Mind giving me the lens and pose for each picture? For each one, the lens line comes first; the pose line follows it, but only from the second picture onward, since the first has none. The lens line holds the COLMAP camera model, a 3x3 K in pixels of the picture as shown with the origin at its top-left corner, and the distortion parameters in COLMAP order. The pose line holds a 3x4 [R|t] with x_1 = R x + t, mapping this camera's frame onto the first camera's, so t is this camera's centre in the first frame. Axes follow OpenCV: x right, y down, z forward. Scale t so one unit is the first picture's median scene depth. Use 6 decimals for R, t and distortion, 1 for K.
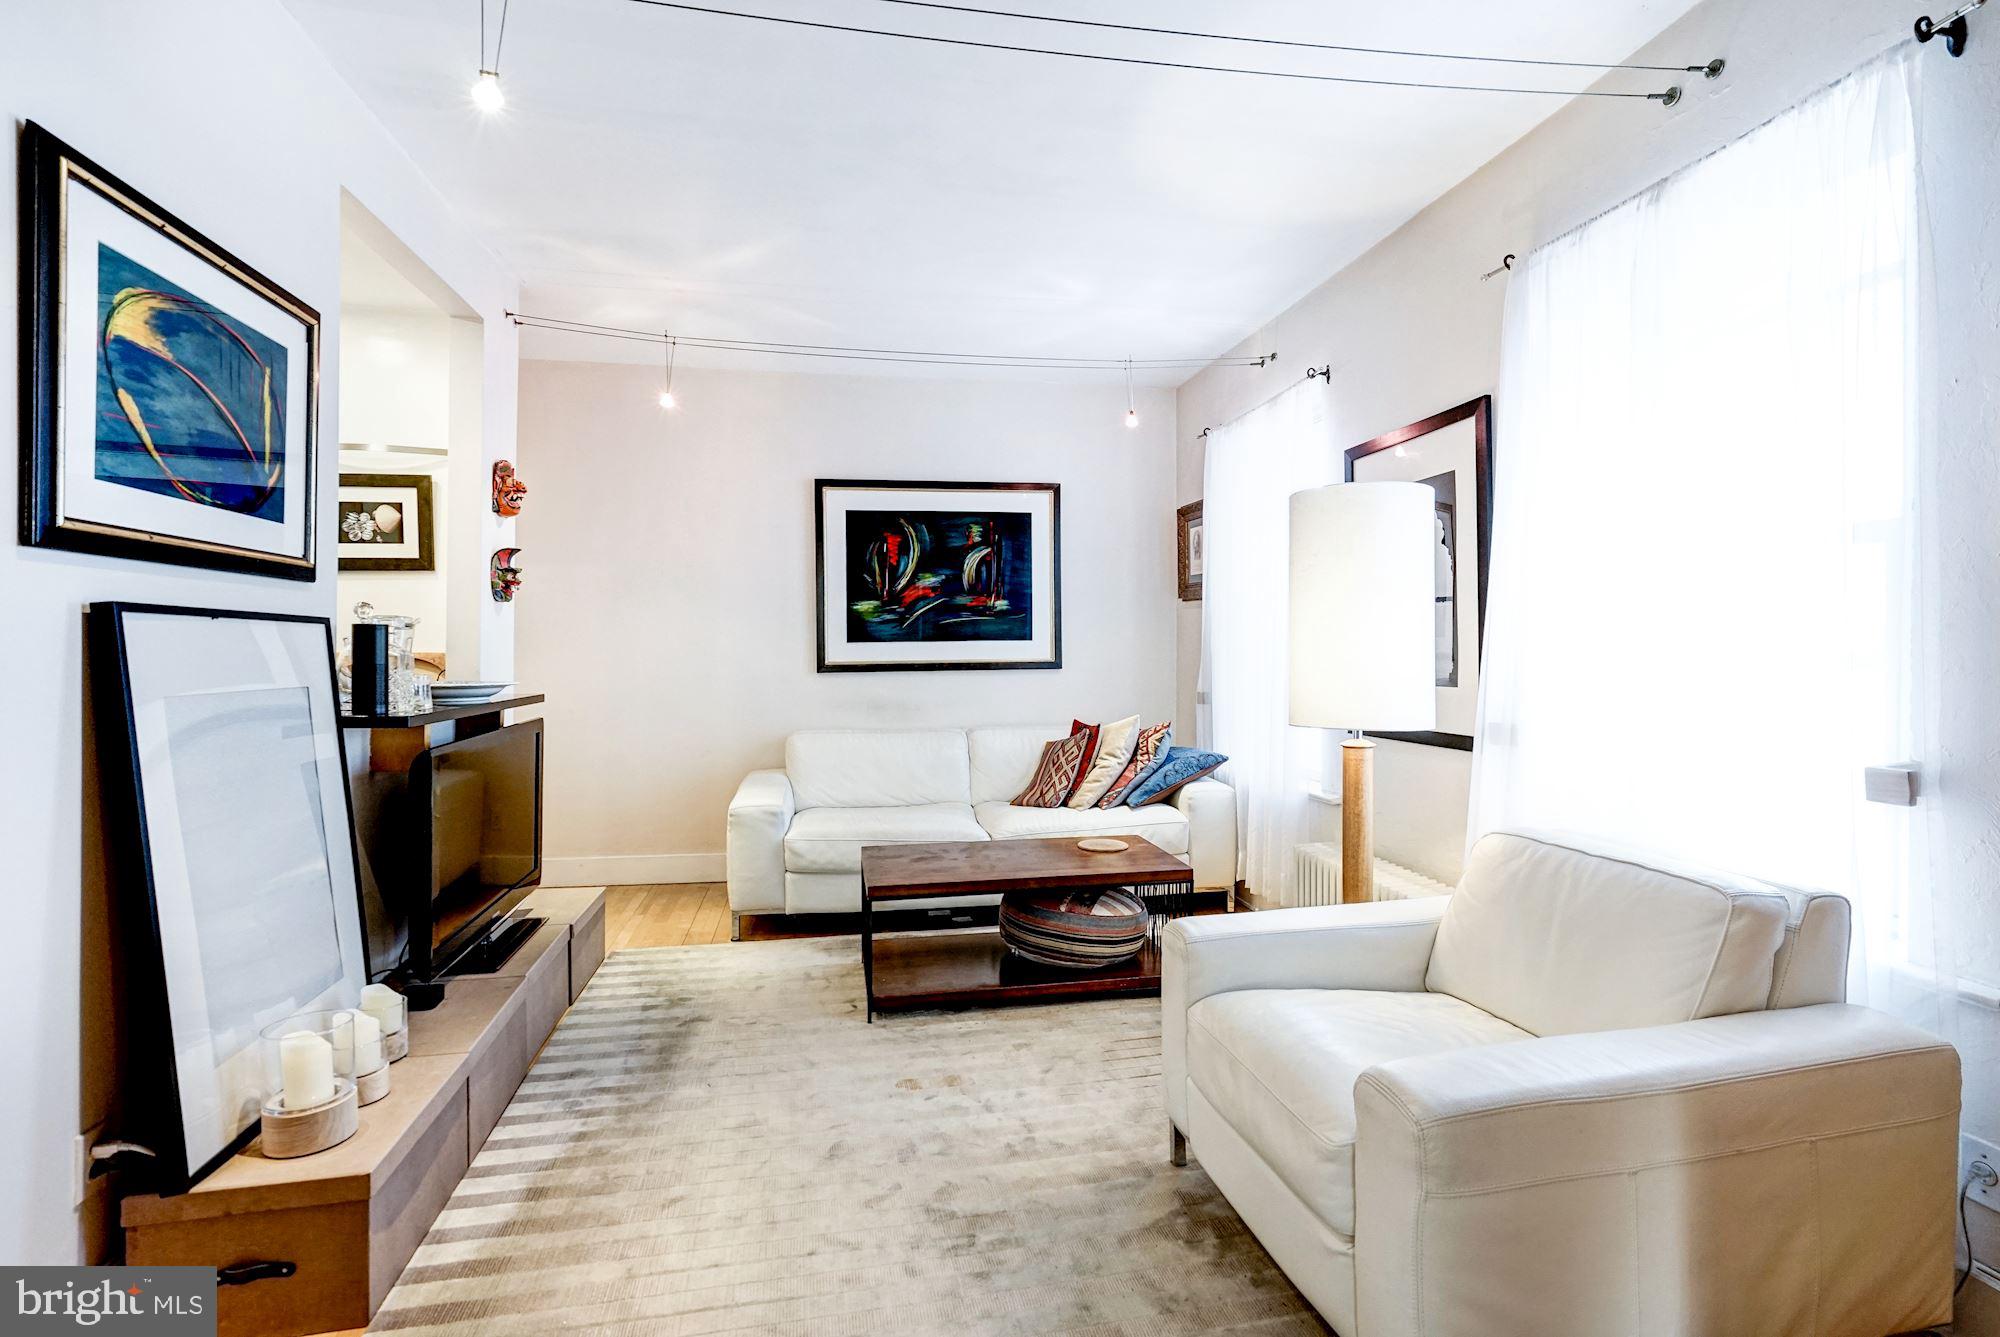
lens RADIAL K [[915.5, 0, 1001.8], [0, 915.5, 650.4], [0, 0, 1]] dist [-0.028690, 0.000565]
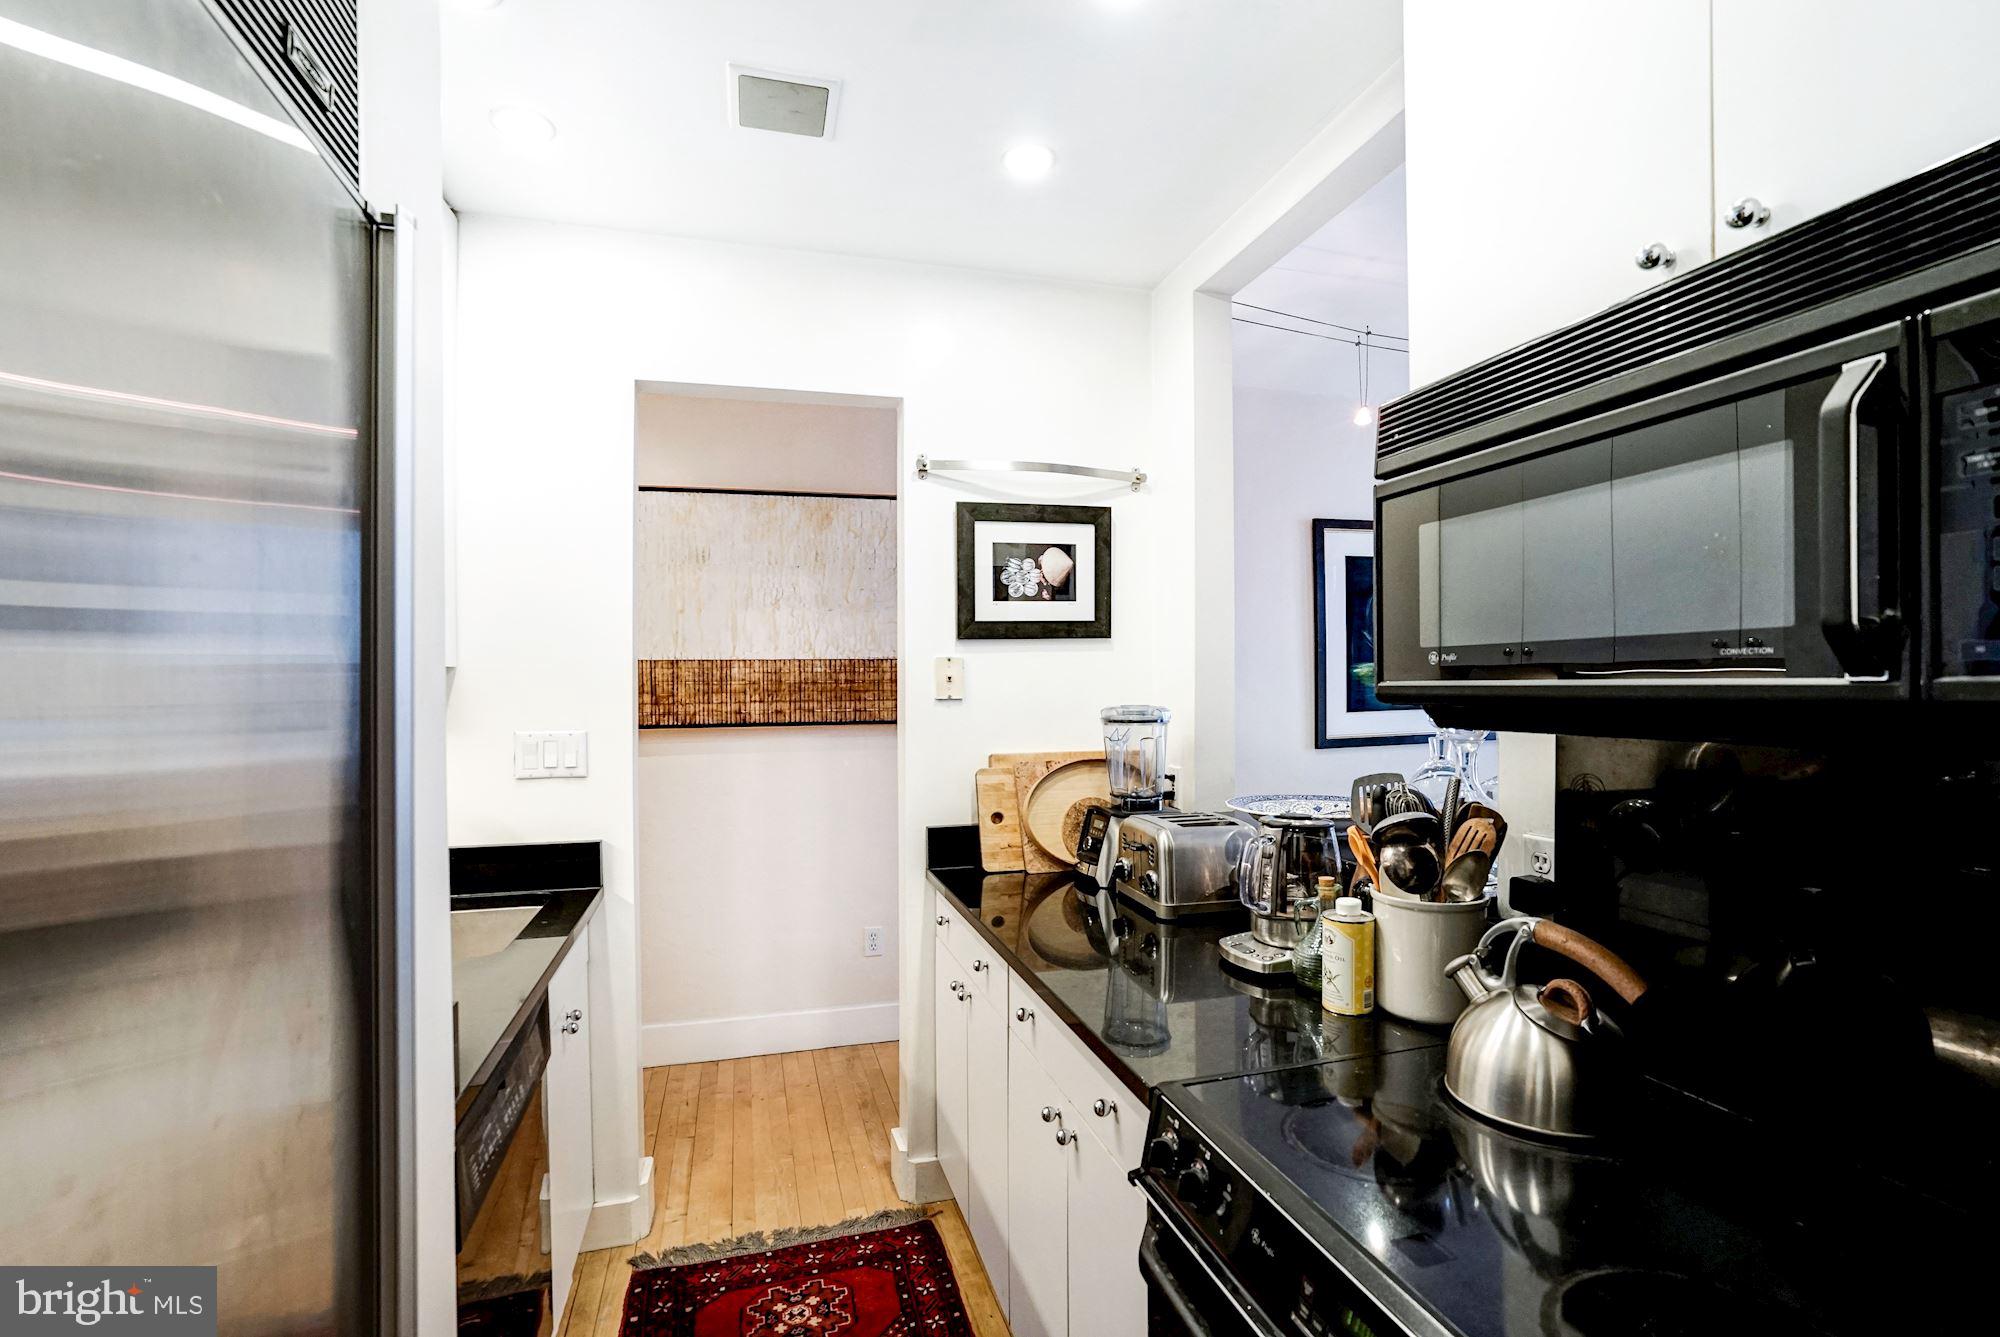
lens RADIAL K [[926.1, 0, 1041.4], [0, 926.1, 680.6], [0, 0, 1]] dist [-0.048859, 0.000068]
pose [[0.993435, -0.012002, 0.113767, -0.690672], [0.013129, 0.999872, -0.009170, -0.042941], [-0.113642, 0.010603, 0.993465, 0.237641]]
